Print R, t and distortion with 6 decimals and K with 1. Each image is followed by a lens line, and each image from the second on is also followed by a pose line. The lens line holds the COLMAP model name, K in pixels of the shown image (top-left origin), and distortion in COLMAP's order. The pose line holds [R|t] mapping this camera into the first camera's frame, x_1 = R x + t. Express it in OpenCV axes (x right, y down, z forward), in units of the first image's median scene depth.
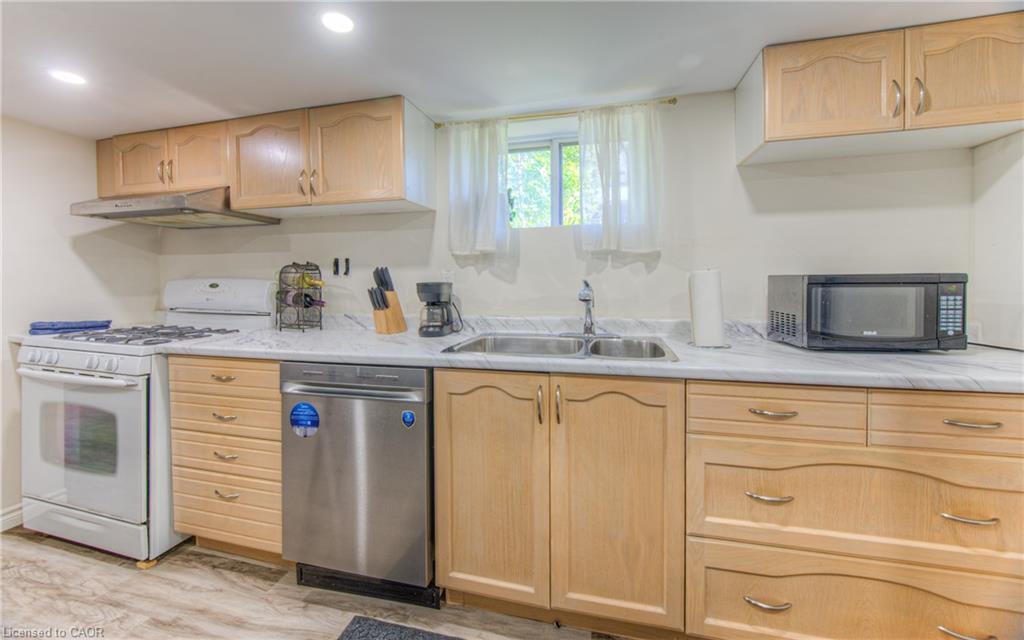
lens RADIAL K [[397.1, 0, 524.6], [0, 397.1, 280.9], [0, 0, 1]] dist [-0.003033, 0.000020]
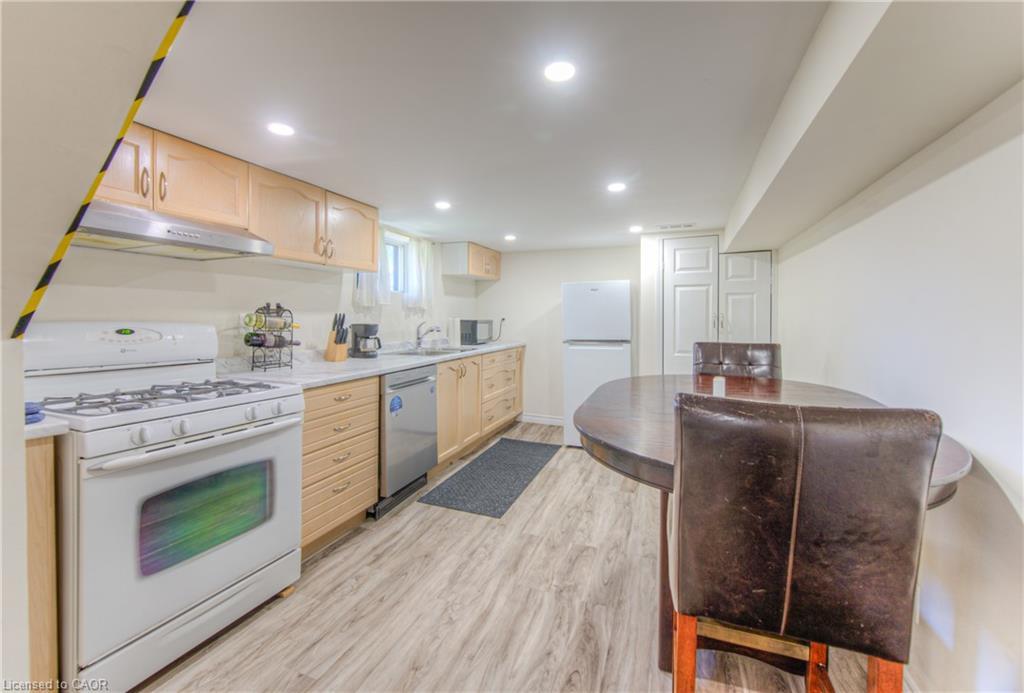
lens RADIAL K [[423.5, 0, 509.9], [0, 423.5, 319.3], [0, 0, 1]] dist [-0.007900, -0.000804]
pose [[0.121855, 0.001365, 0.992547, -2.222399], [-0.001252, 0.999998, -0.001221, -0.016324], [-0.992547, -0.001094, 0.121856, 0.296275]]
